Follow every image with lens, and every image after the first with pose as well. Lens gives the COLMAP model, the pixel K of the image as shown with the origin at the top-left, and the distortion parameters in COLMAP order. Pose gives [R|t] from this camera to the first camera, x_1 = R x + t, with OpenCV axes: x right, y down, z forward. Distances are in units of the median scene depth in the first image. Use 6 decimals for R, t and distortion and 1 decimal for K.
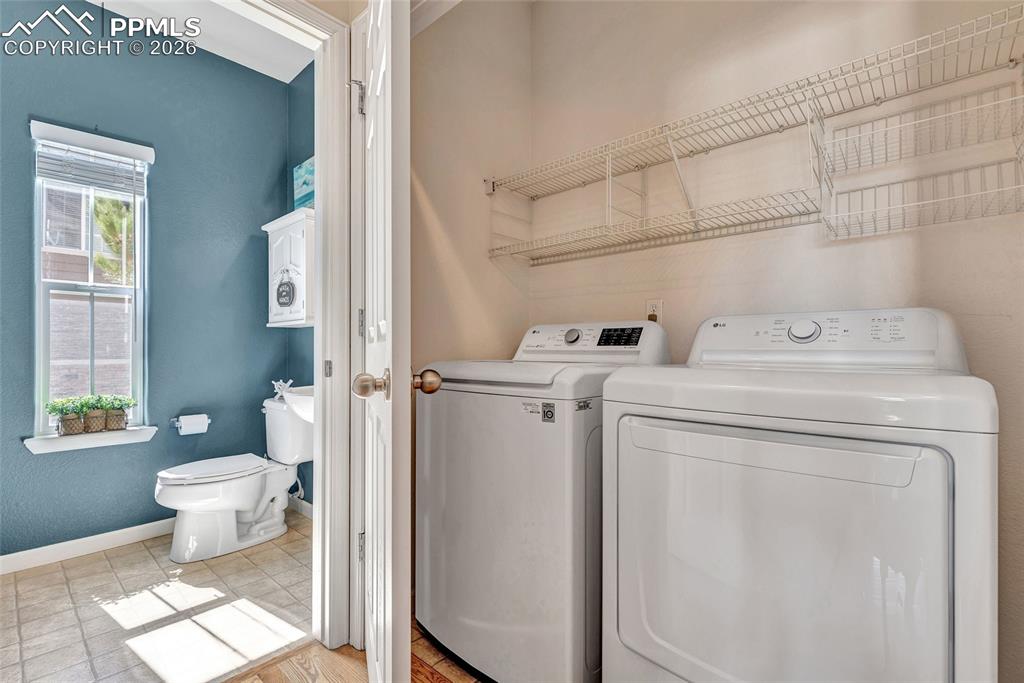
lens RADIAL K [[469.4, 0, 509.8], [0, 469.4, 342.3], [0, 0, 1]] dist [0.006625, 0.000009]
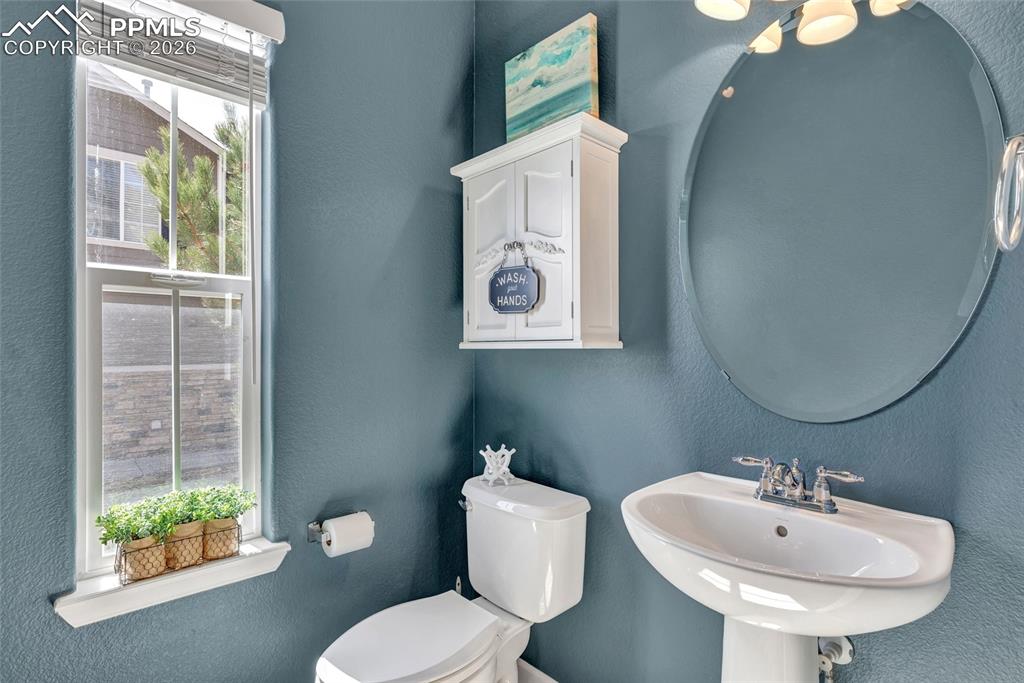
lens RADIAL K [[503.9, 0, 514.0], [0, 503.9, 340.7], [0, 0, 1]] dist [-0.013891, -0.000182]
pose [[0.998150, -0.005374, -0.060560, -0.439775], [0.005734, 0.999967, 0.005761, -0.048481], [0.060527, -0.006098, 0.998148, 0.435664]]
